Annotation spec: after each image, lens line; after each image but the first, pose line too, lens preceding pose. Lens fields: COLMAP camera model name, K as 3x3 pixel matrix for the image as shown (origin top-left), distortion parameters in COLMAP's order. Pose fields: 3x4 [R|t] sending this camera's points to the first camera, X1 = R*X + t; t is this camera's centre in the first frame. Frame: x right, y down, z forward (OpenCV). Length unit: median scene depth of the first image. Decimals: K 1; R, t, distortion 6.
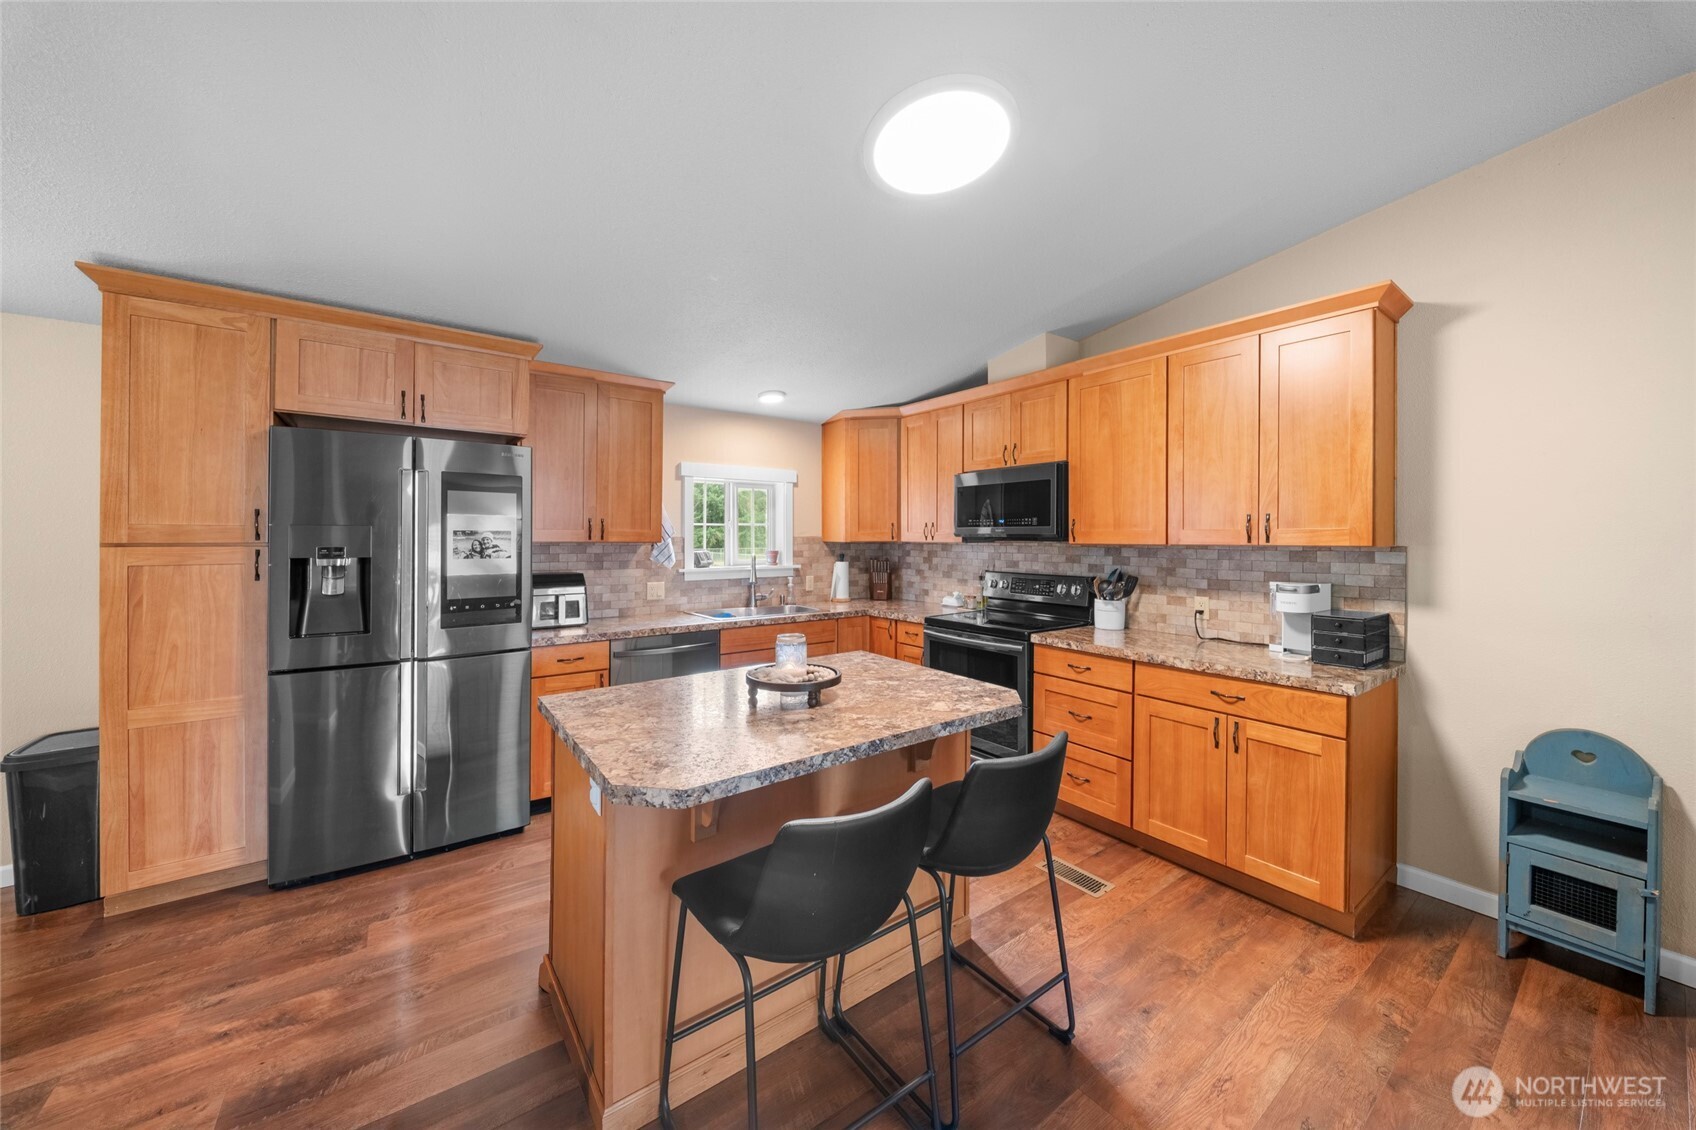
lens RADIAL K [[606.5, 0, 848.4], [0, 606.5, 546.6], [0, 0, 1]] dist [0.000508, -0.000071]
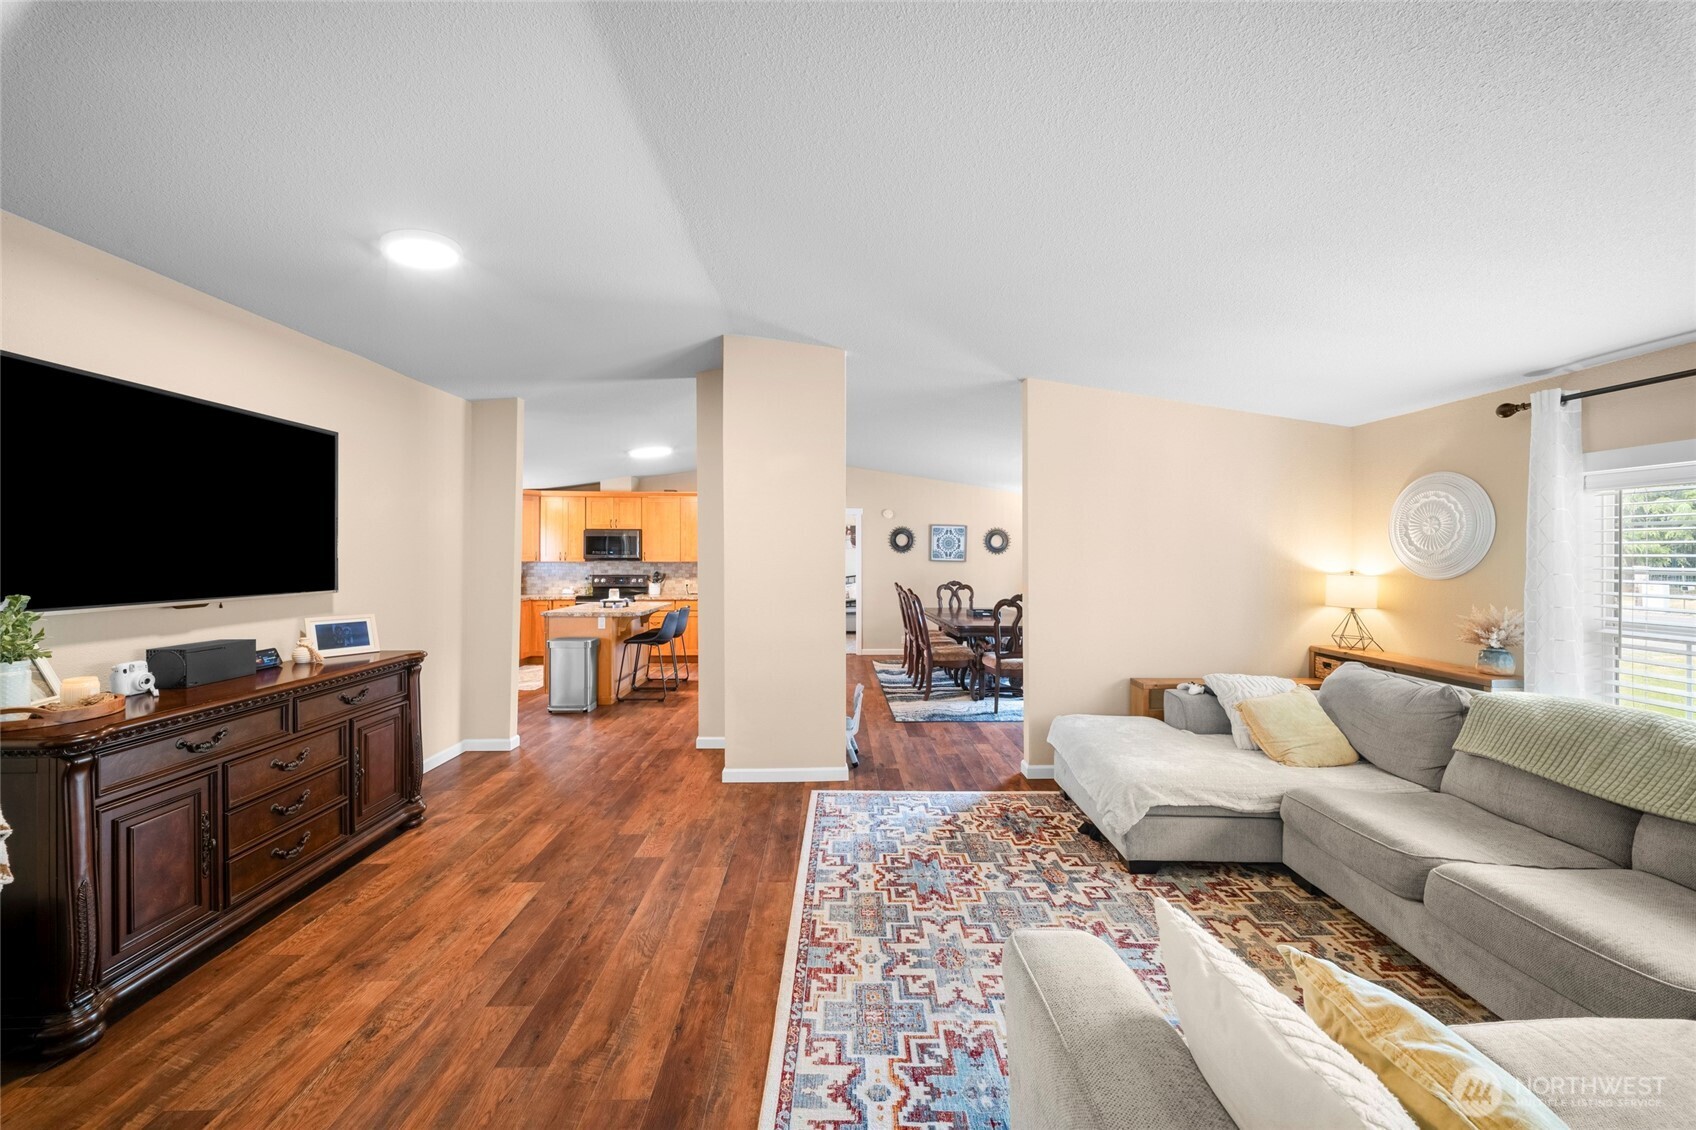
lens RADIAL K [[613.6, 0, 855.4], [0, 613.6, 560.5], [0, 0, 1]] dist [0.000833, -0.002497]
pose [[0.563620, -0.005573, 0.826016, -1.351219], [0.011768, 0.999930, -0.001284, 0.004101], [-0.825951, 0.010445, 0.563646, -1.280925]]
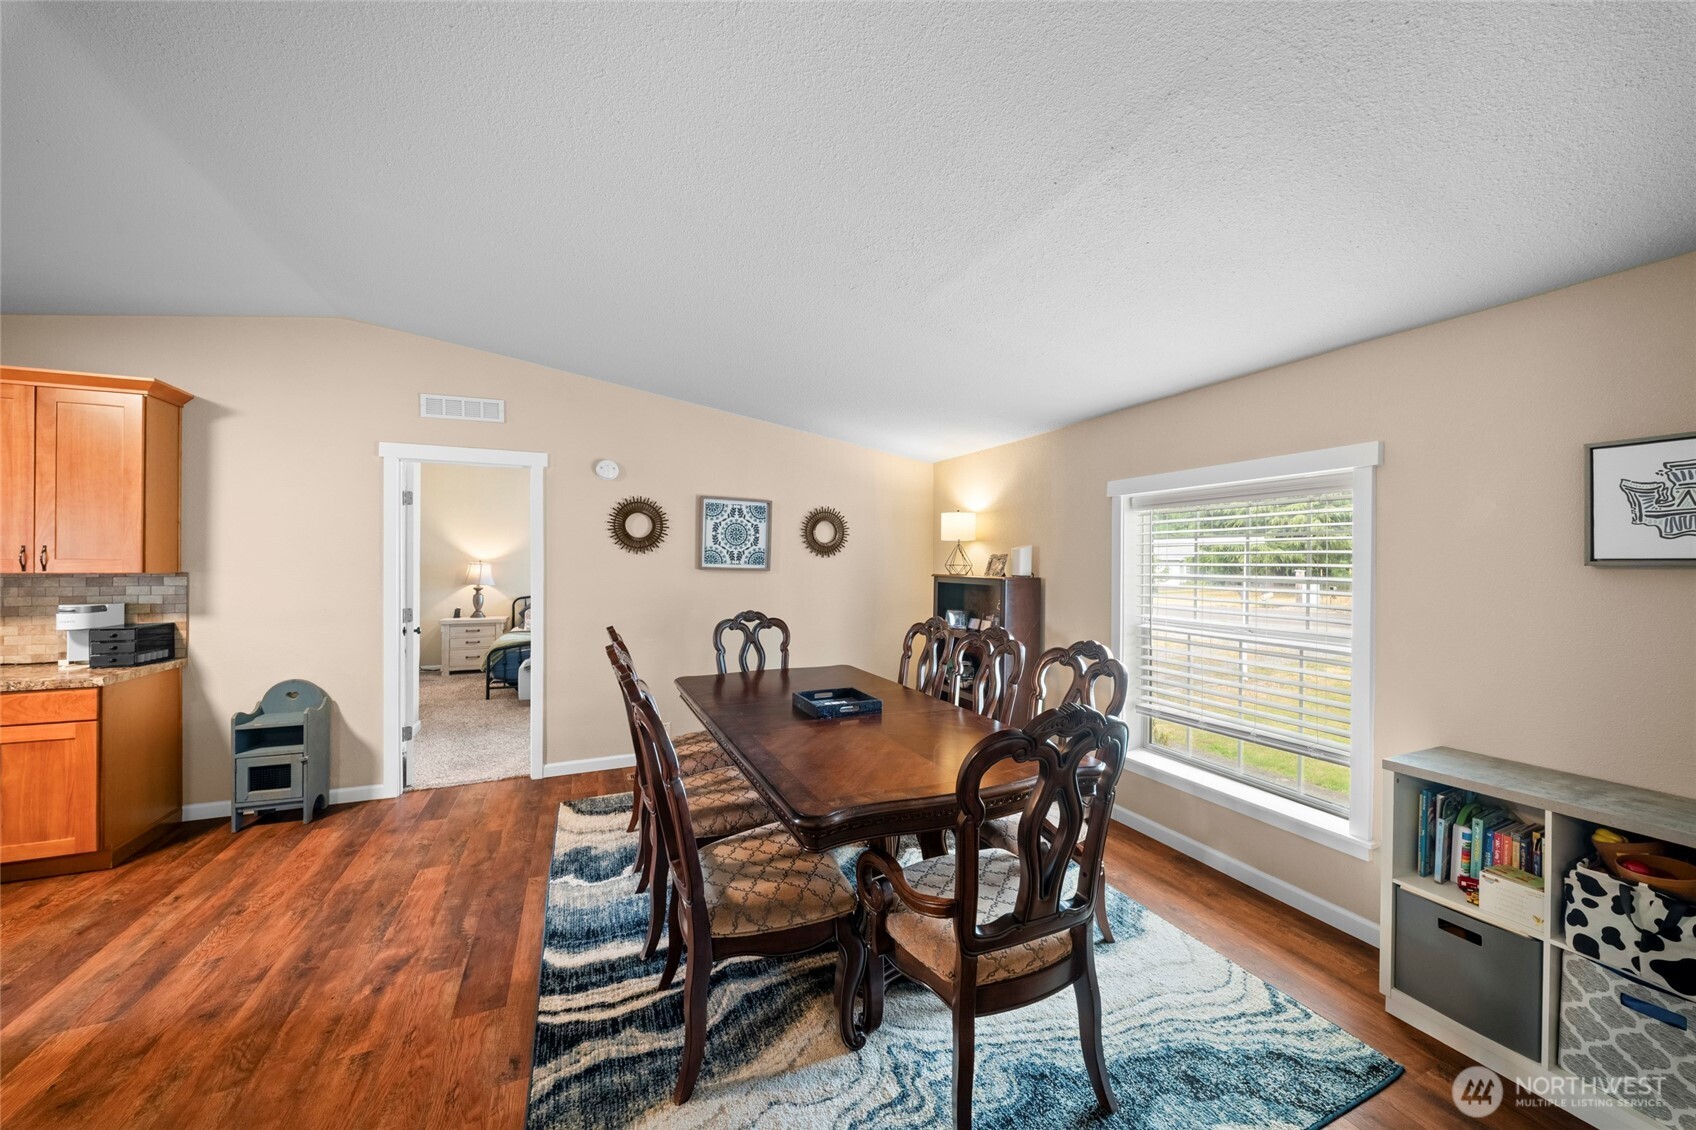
lens RADIAL K [[613.6, 0, 855.4], [0, 613.6, 560.5], [0, 0, 1]] dist [0.000833, -0.002497]
pose [[0.217855, 0.002293, 0.975978, -0.079058], [0.010888, 0.999929, -0.004780, -0.003099], [-0.975920, 0.011668, 0.217815, -0.609432]]
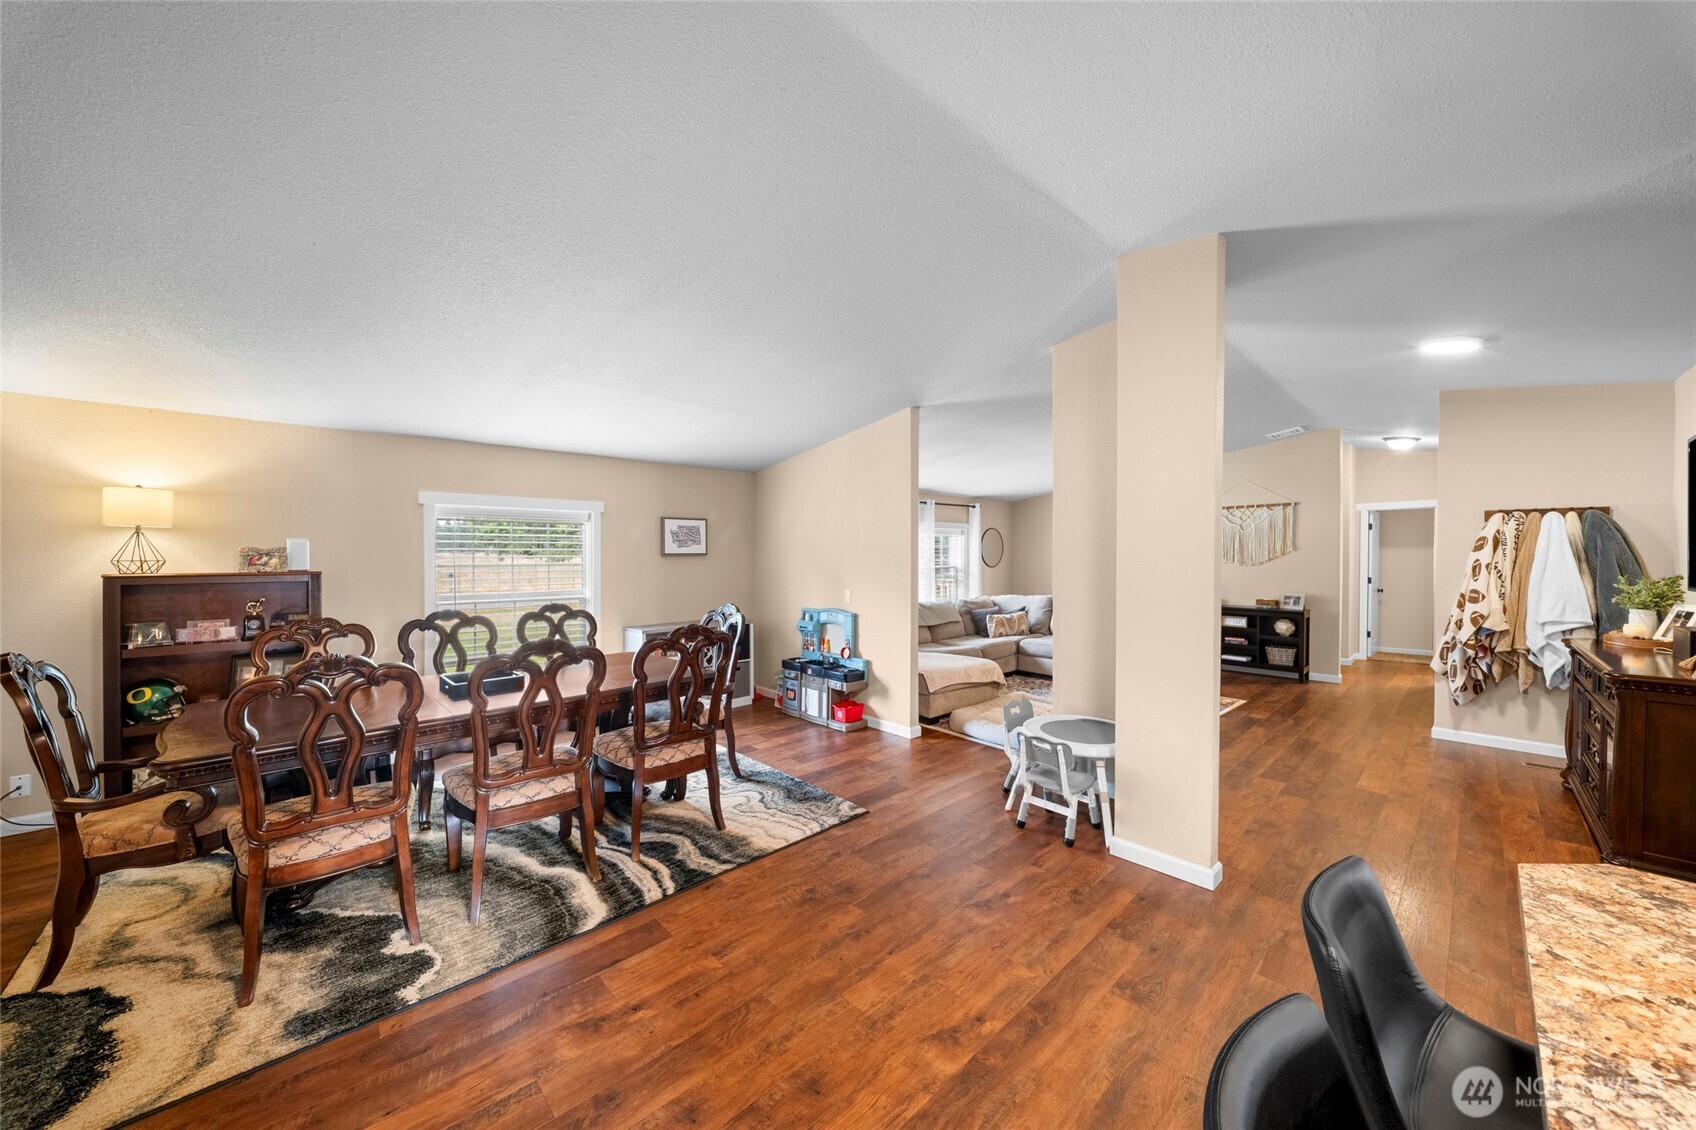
lens RADIAL K [[584.0, 0, 848.0], [0, 584.0, 565.0], [0, 0, 1]] dist [-0.000748, -0.000083]
pose [[-0.992600, 0.002321, -0.121405, 0.314912], [-0.001734, 0.999445, 0.033280, -0.026585], [0.121415, 0.033244, -0.992045, 0.669750]]
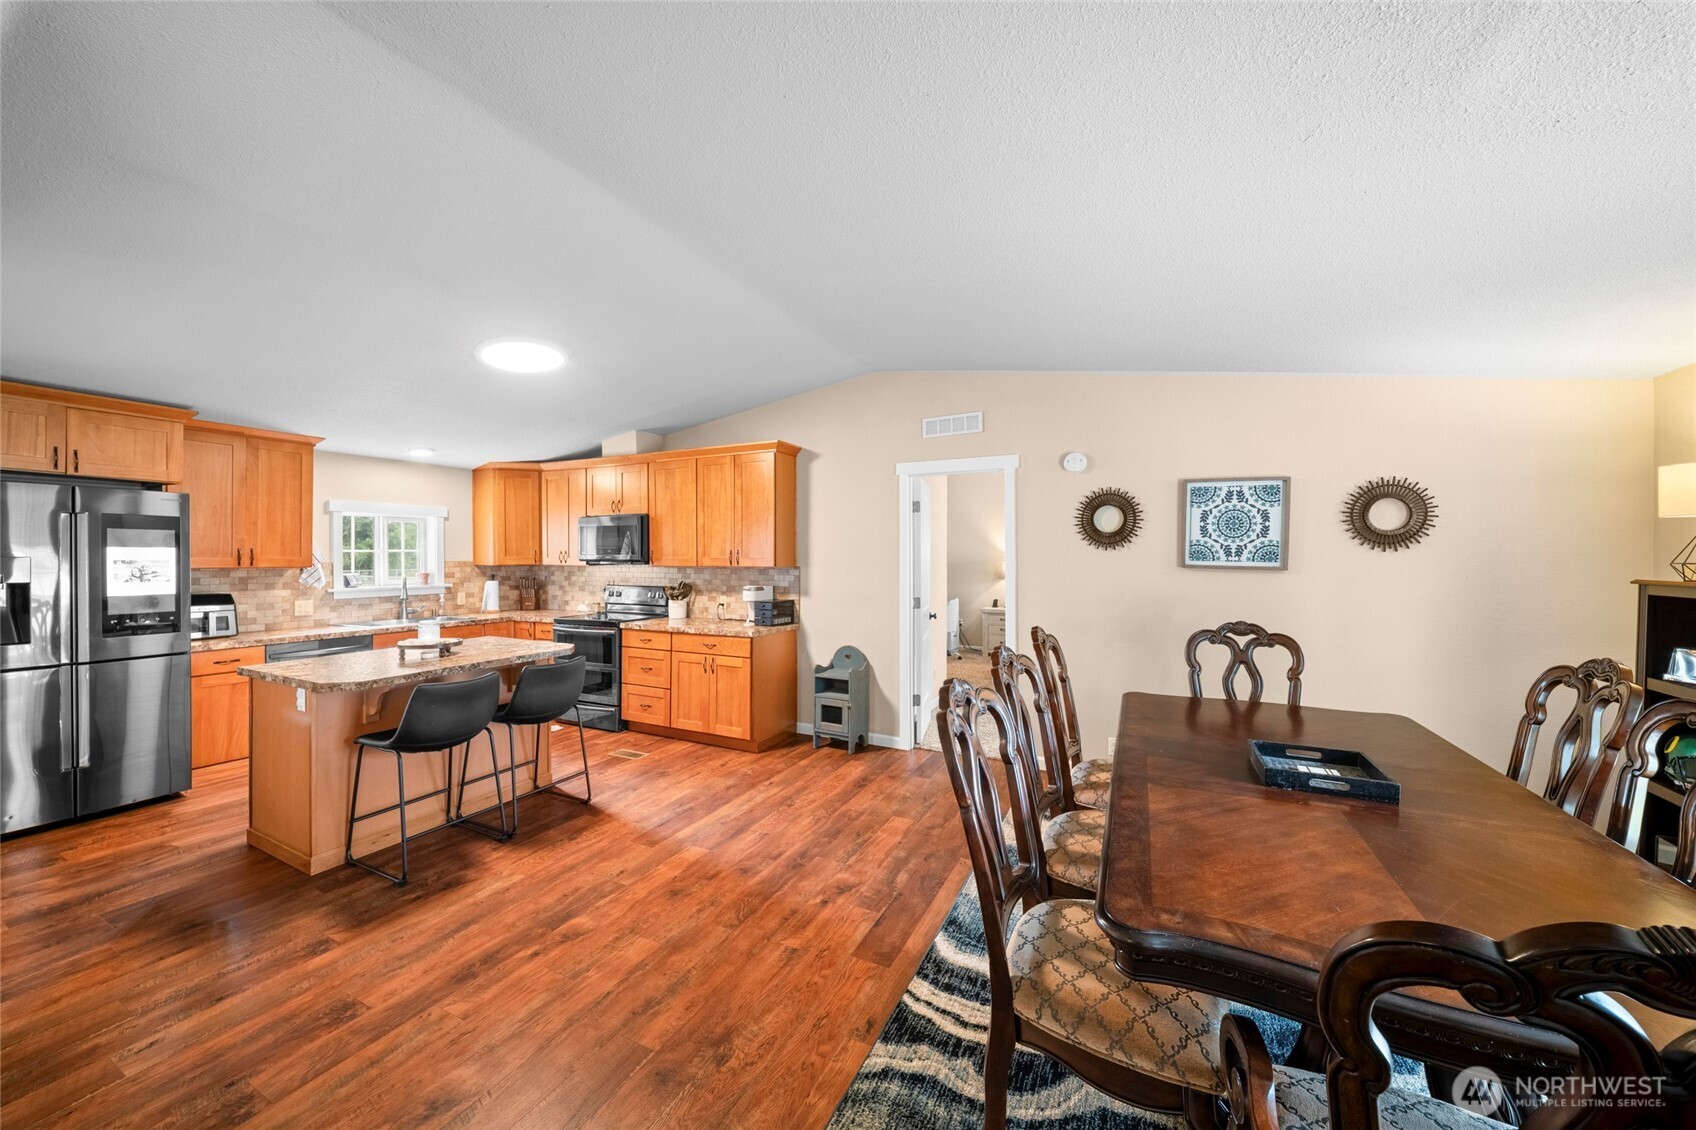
lens RADIAL K [[608.9, 0, 855.0], [0, 608.9, 560.0], [0, 0, 1]] dist [0.021303, -0.011647]
pose [[0.889014, -0.004776, 0.457856, 0.116399], [0.008414, 0.999947, -0.005907, -0.006265], [-0.457803, 0.009104, 0.889007, -0.717713]]
